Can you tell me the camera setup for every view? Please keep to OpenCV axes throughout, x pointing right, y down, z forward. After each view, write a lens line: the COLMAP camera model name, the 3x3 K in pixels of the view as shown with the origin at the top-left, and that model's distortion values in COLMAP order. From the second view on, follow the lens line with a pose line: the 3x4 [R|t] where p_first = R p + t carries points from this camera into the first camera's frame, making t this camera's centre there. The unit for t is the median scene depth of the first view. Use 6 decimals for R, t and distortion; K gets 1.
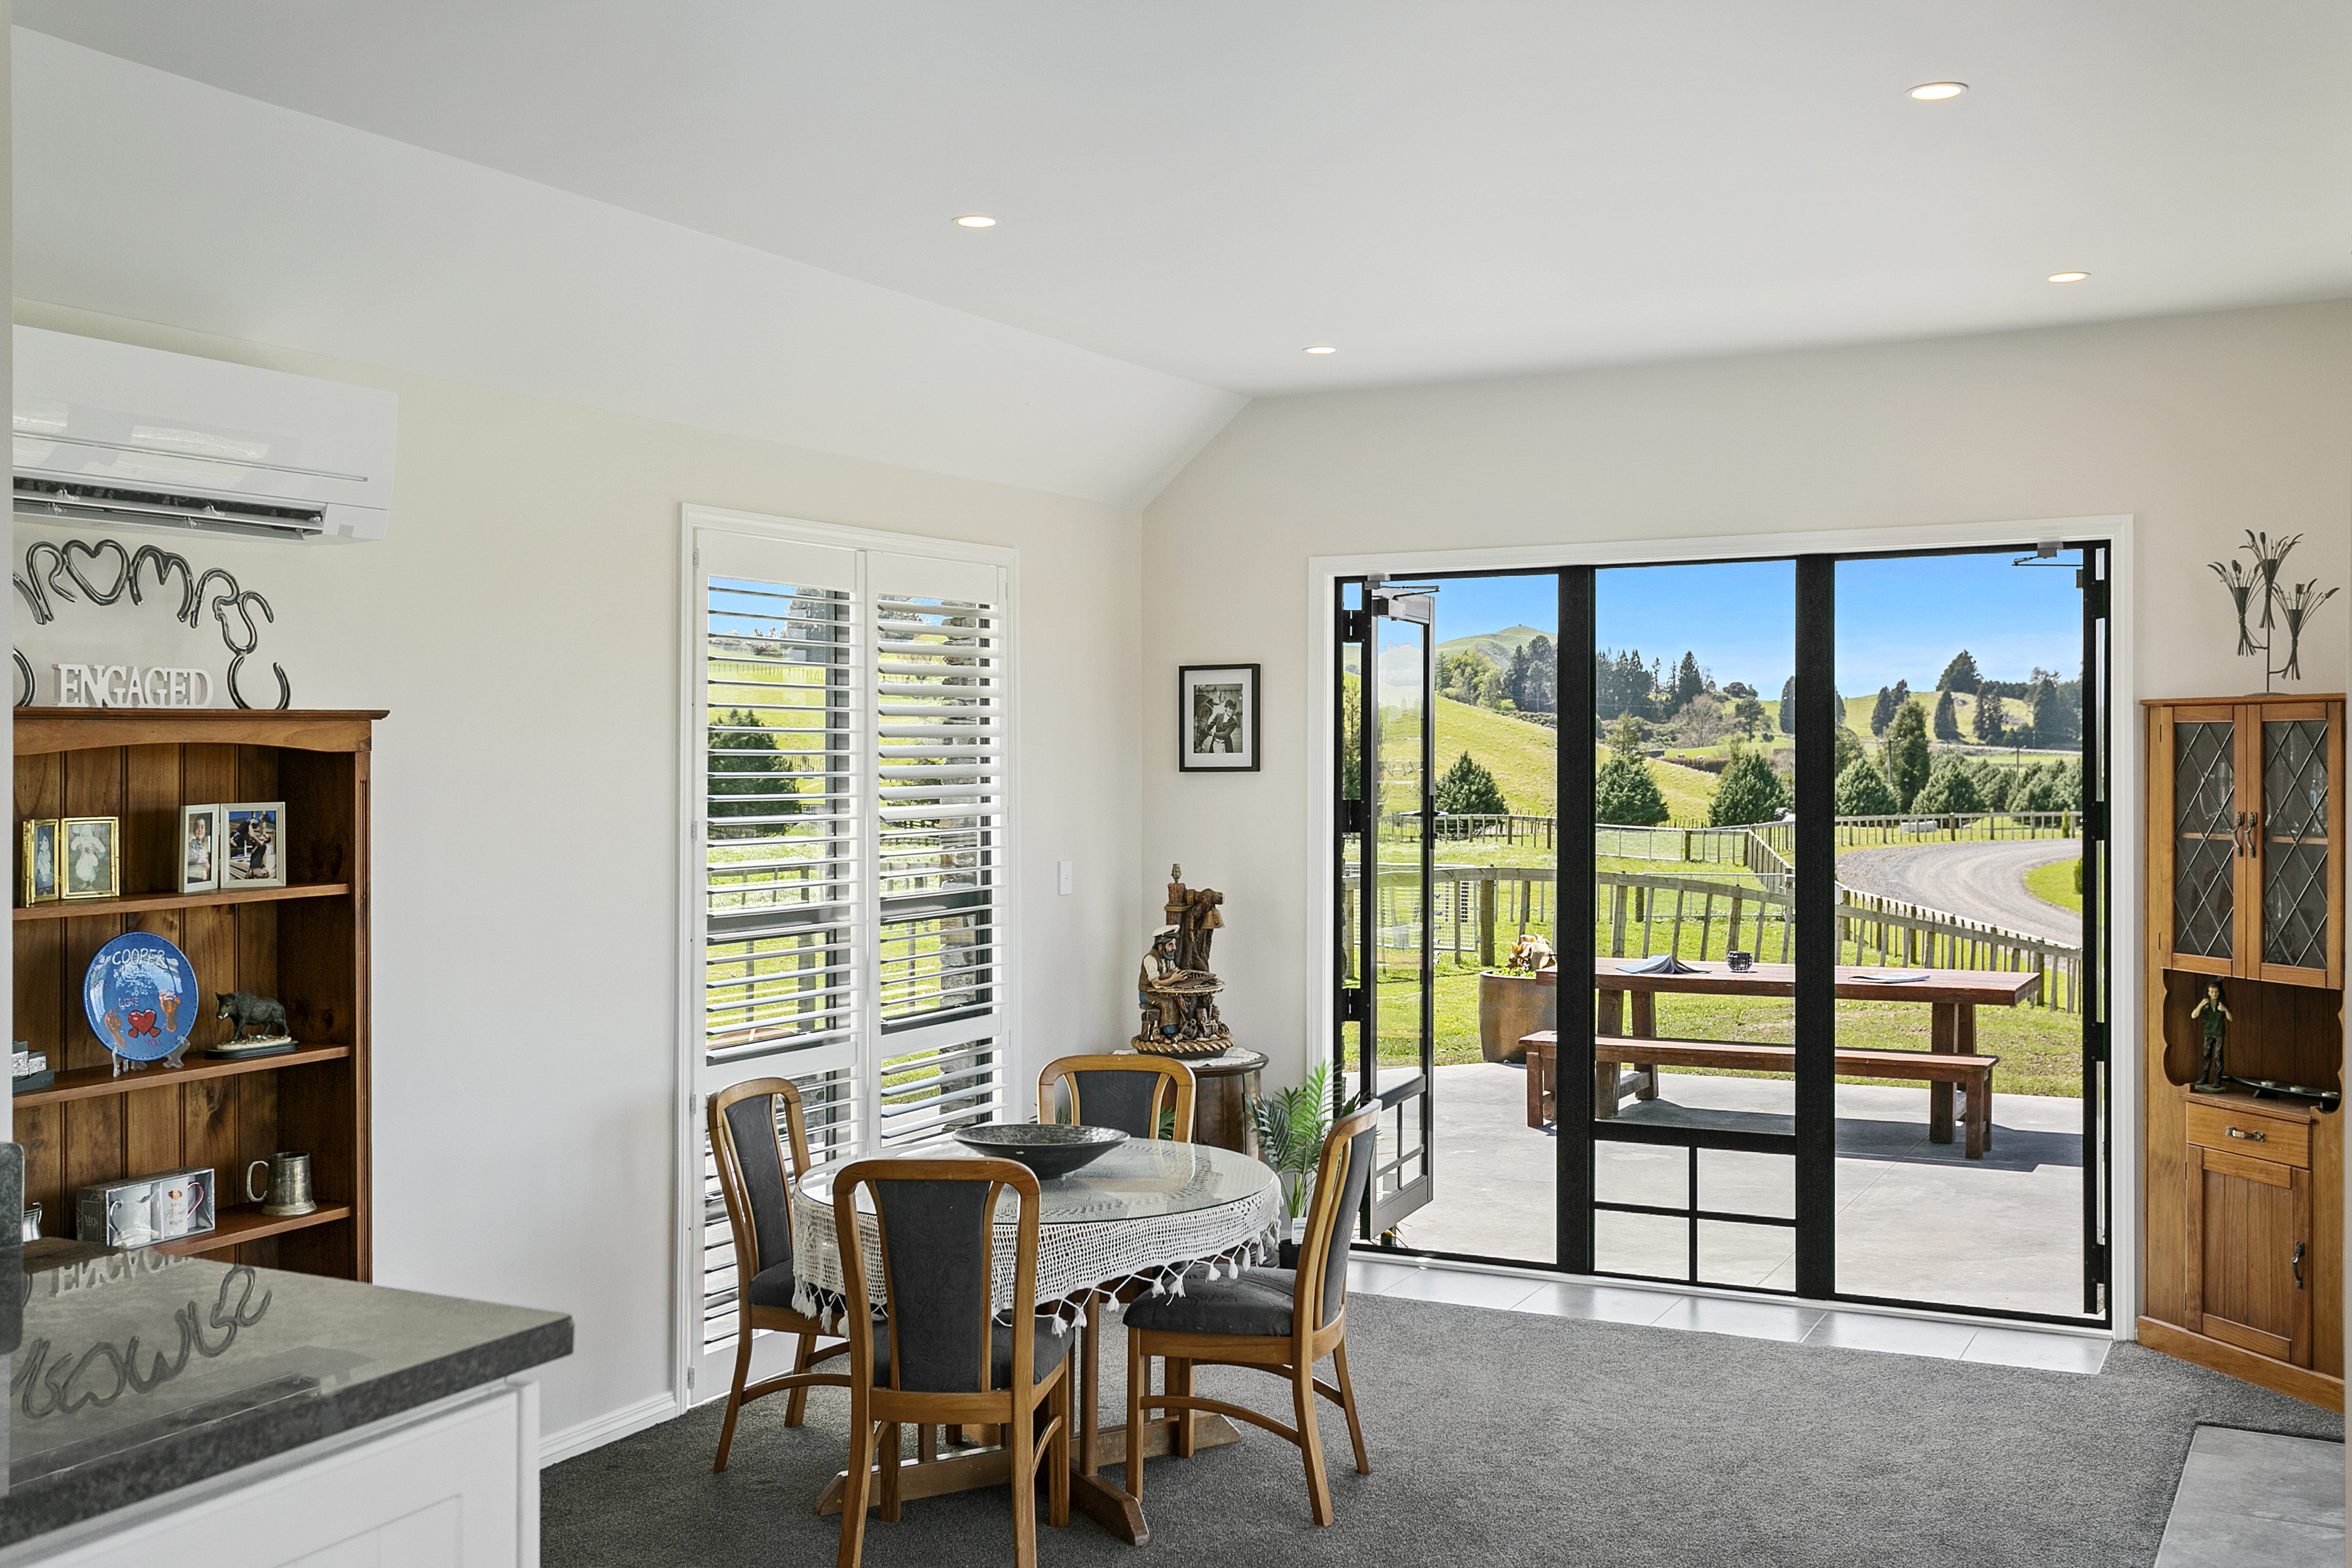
lens RADIAL K [[2290.8, 0, 1174.4], [0, 2290.8, 783.3], [0, 0, 1]] dist [0.017376, 0.000000]
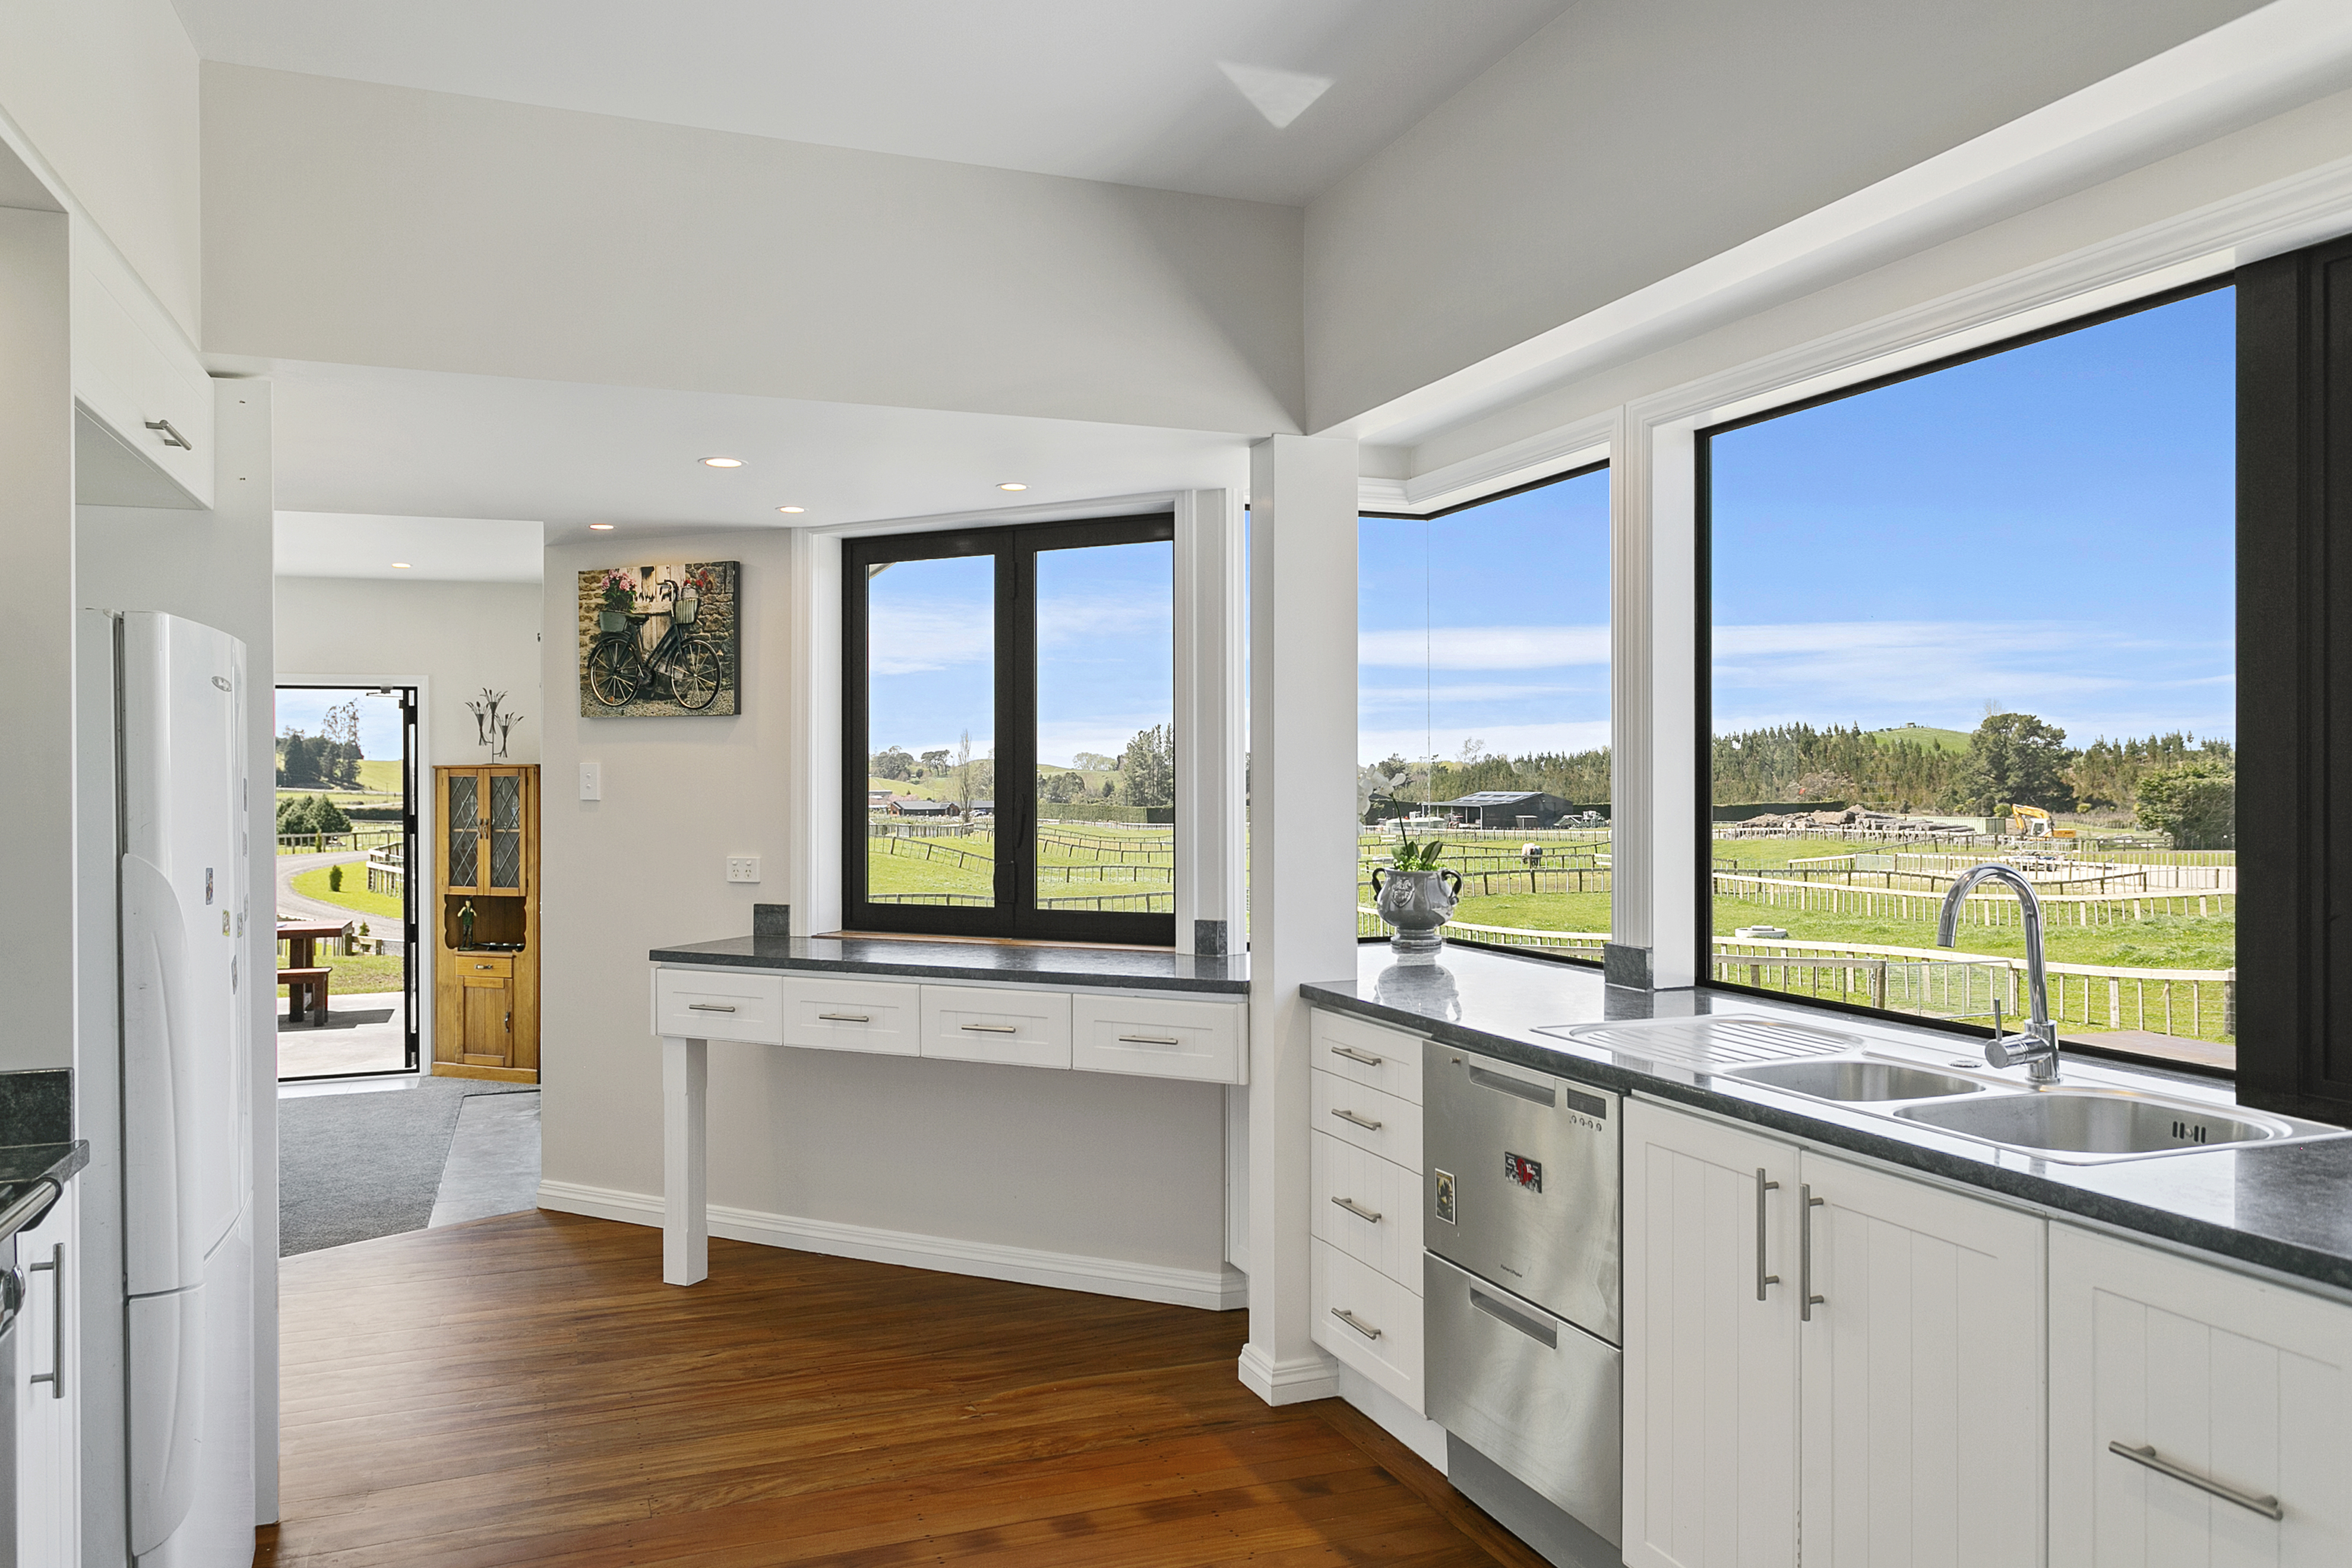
lens RADIAL K [[1690.2, 0, 1174.9], [0, 1690.2, 784.5], [0, 0, 1]] dist [-0.041598, 0.016140]
pose [[0.660561, 0.004489, 0.750759, -0.277294], [0.008264, 0.999878, -0.013249, 0.006839], [-0.750727, 0.014956, 0.660443, -0.508506]]
